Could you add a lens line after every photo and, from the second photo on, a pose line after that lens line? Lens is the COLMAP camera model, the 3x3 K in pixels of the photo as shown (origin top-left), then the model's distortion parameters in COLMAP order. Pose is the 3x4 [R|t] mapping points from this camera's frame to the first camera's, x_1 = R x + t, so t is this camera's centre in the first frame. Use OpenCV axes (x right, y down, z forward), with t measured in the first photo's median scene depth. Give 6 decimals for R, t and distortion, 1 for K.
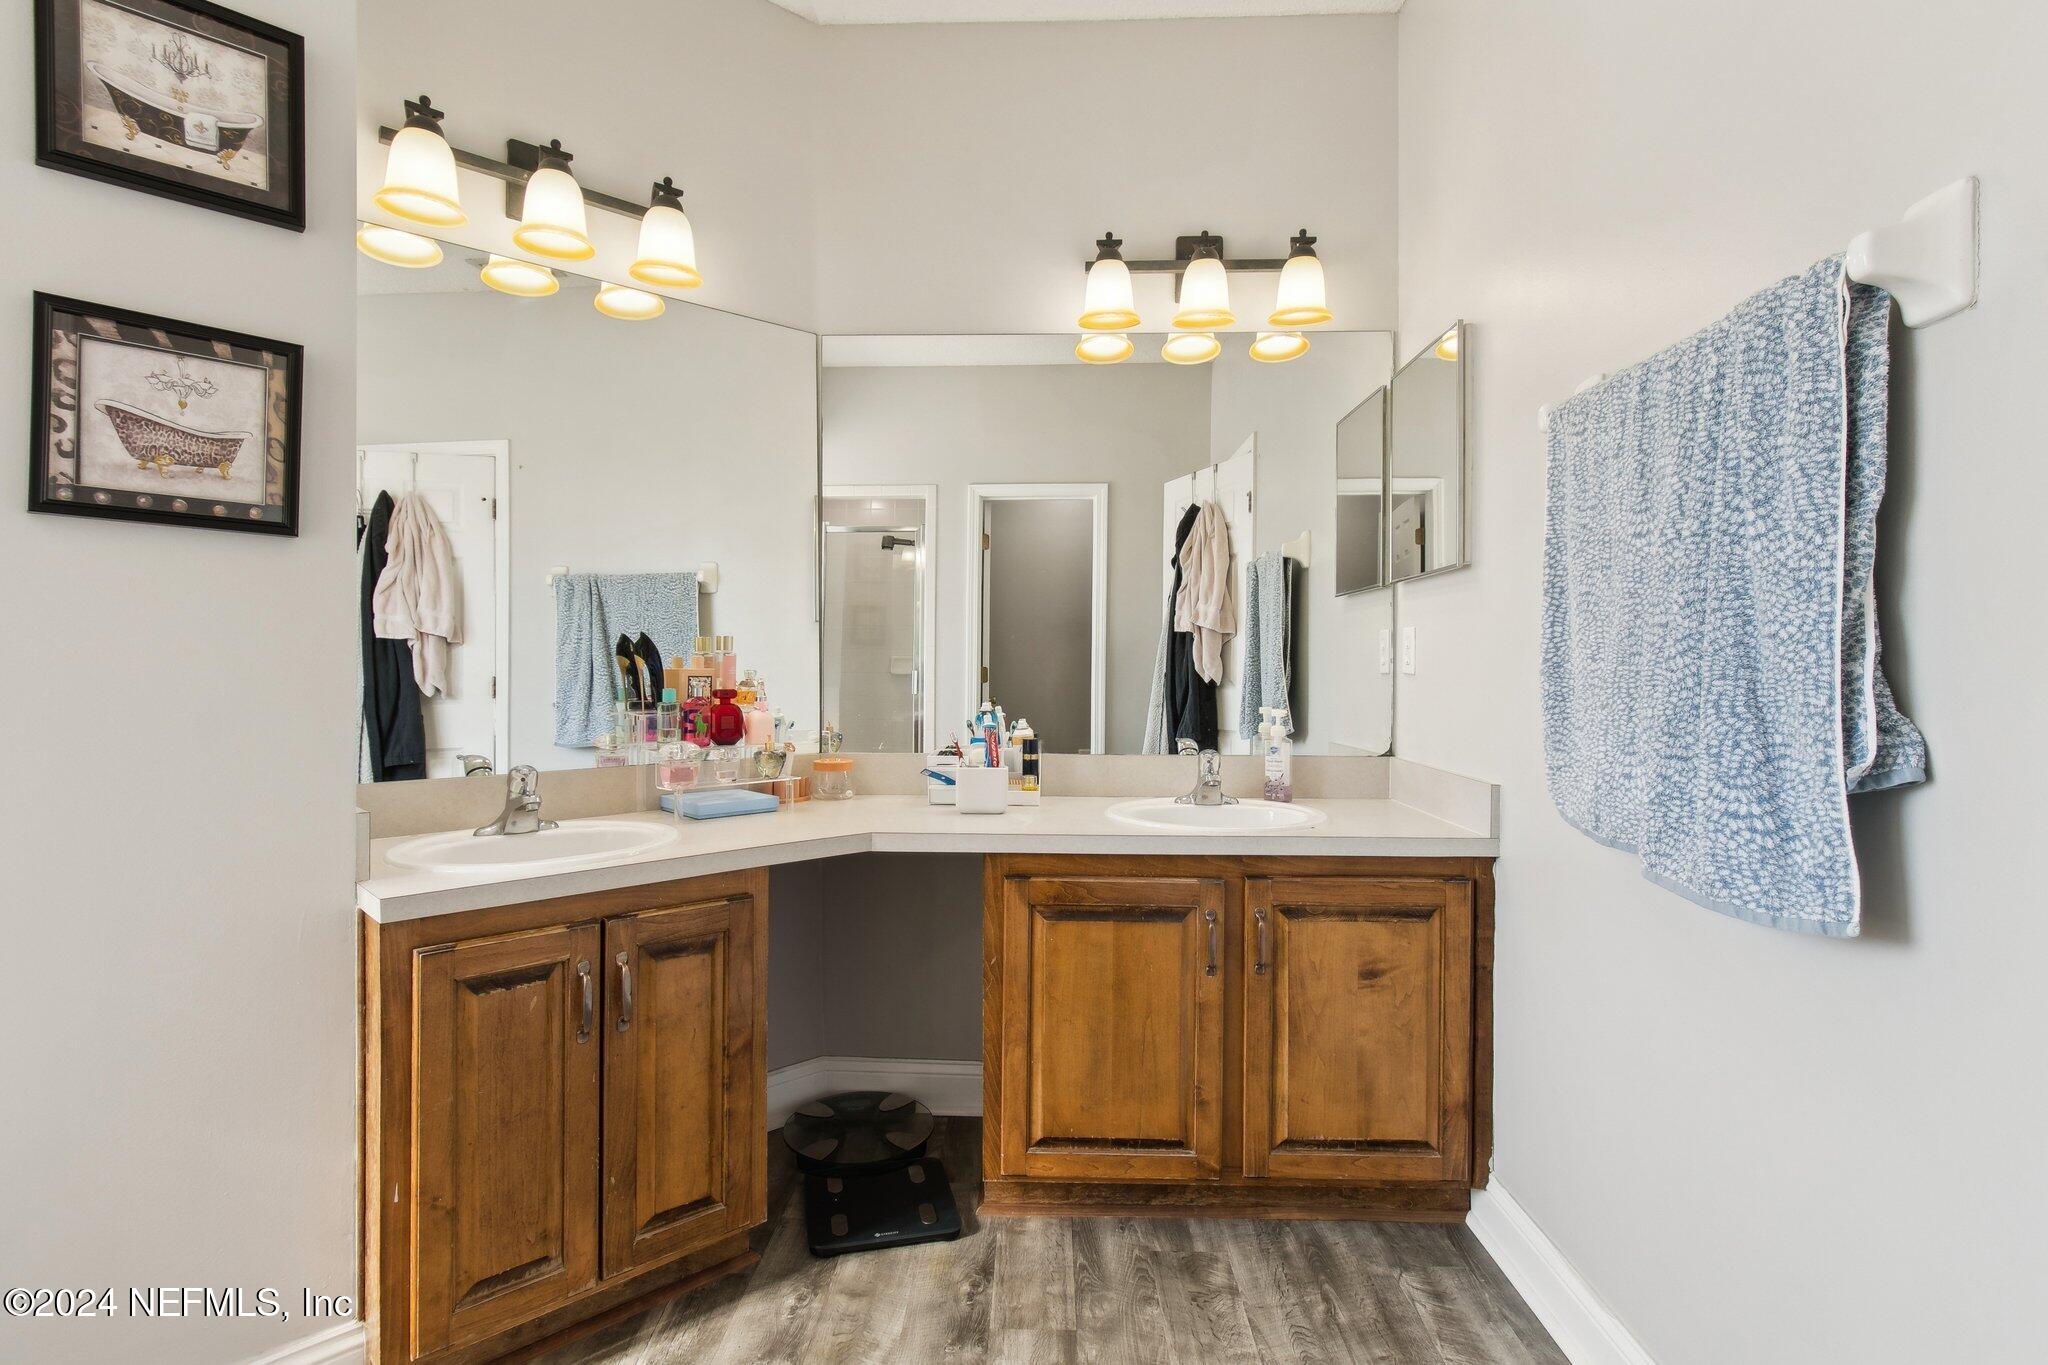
lens RADIAL K [[978.7, 0, 1024.0], [0, 978.7, 682.5], [0, 0, 1]] dist [-0.009931, -0.000384]
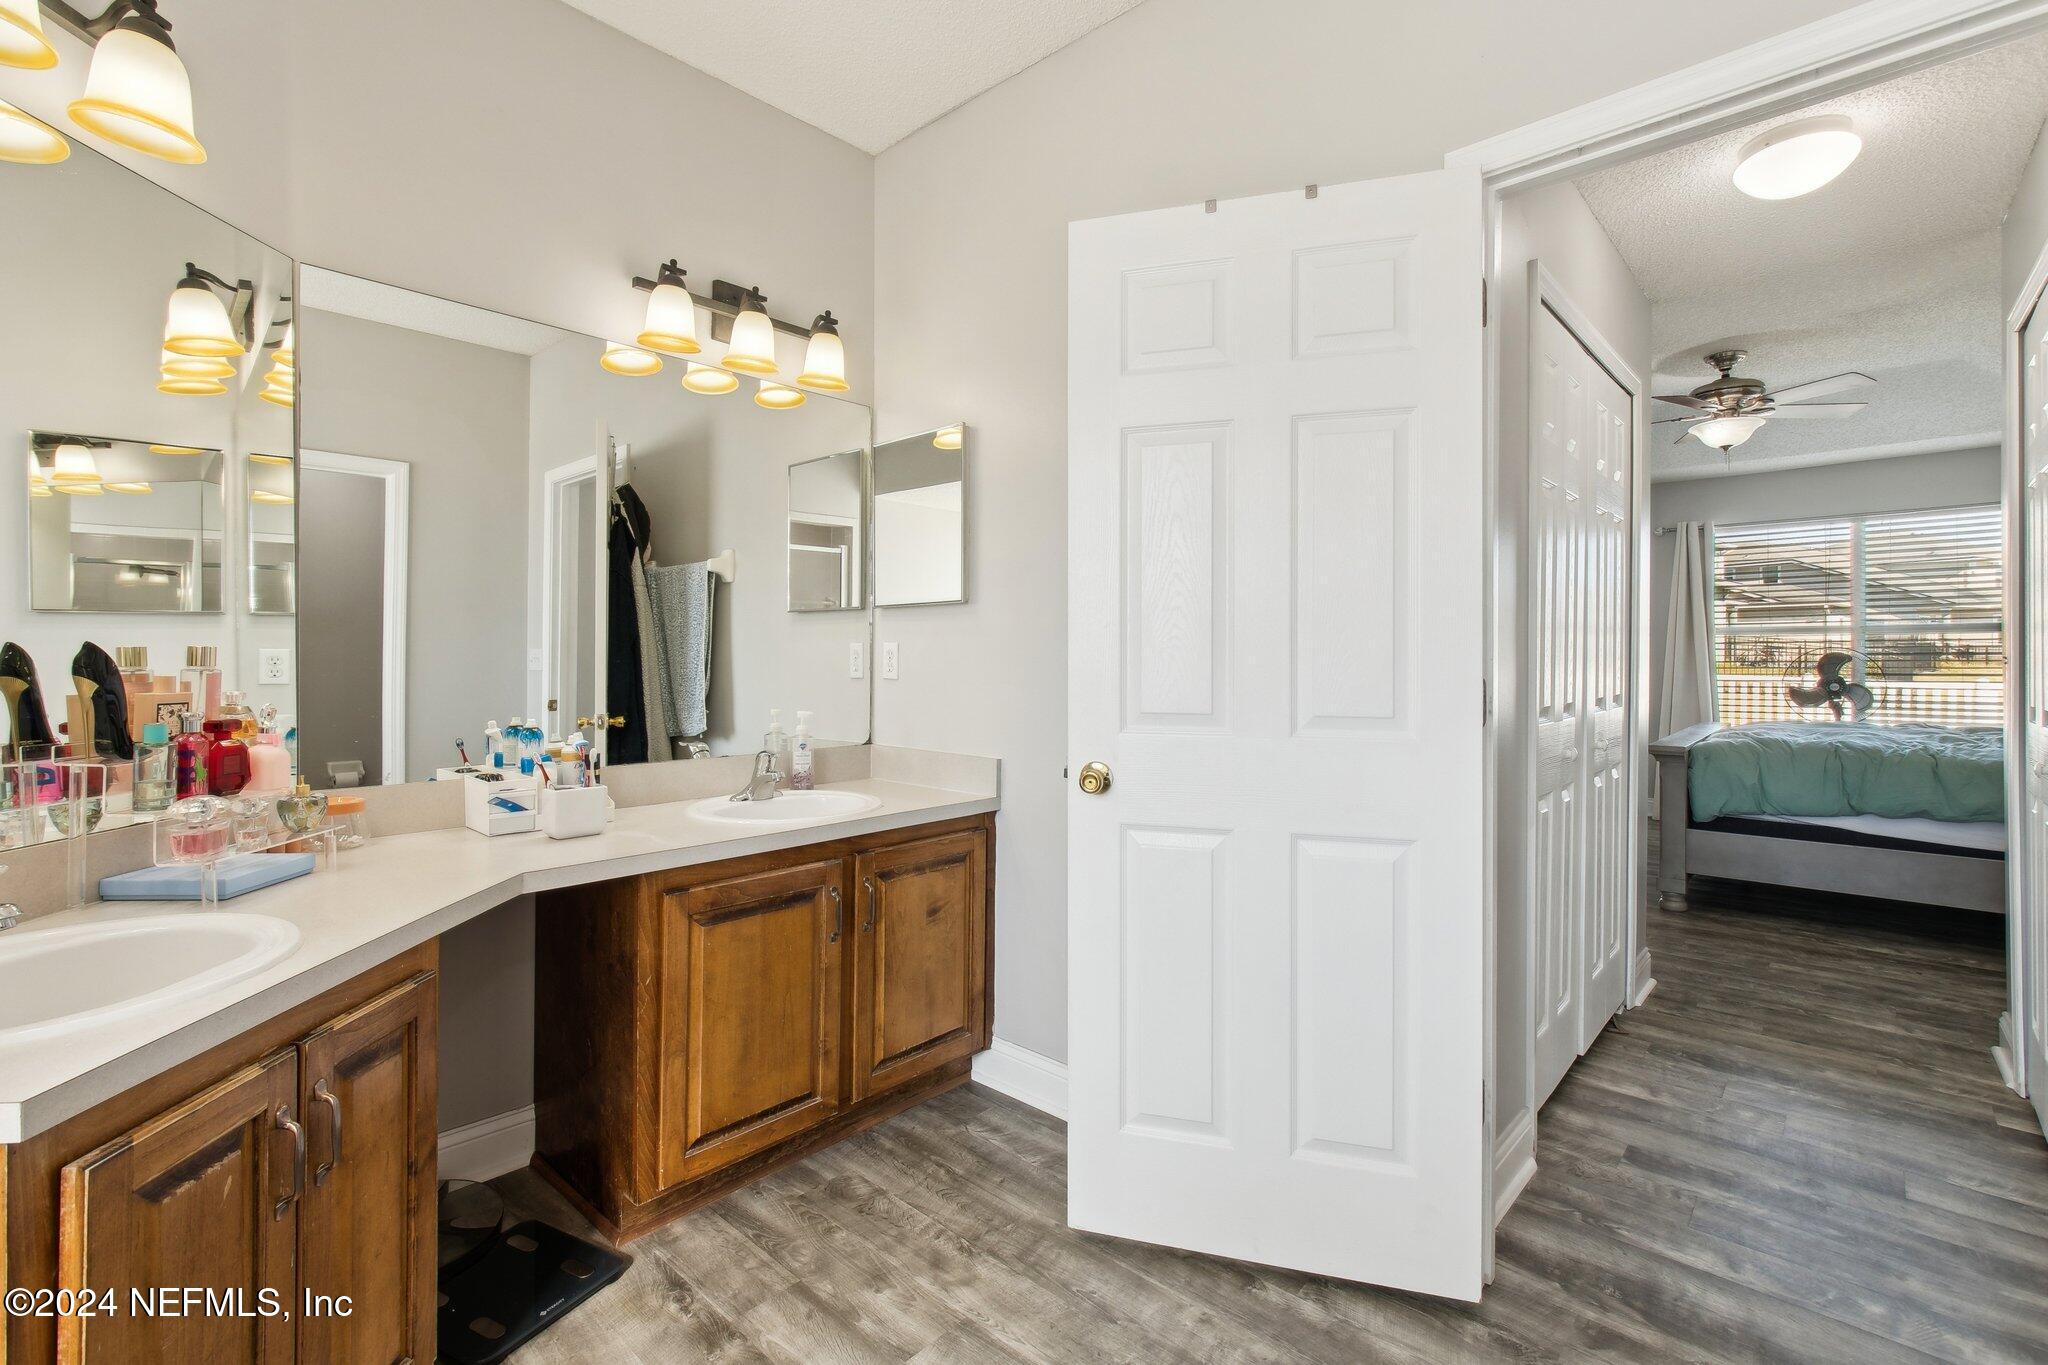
lens RADIAL K [[903.5, 0, 1021.2], [0, 903.5, 667.5], [0, 0, 1]] dist [0.000871, -0.009381]
pose [[0.657203, -0.010337, 0.753642, -0.477429], [0.009257, 0.999941, 0.005643, -0.035644], [-0.753656, 0.003268, 0.657260, 0.110734]]
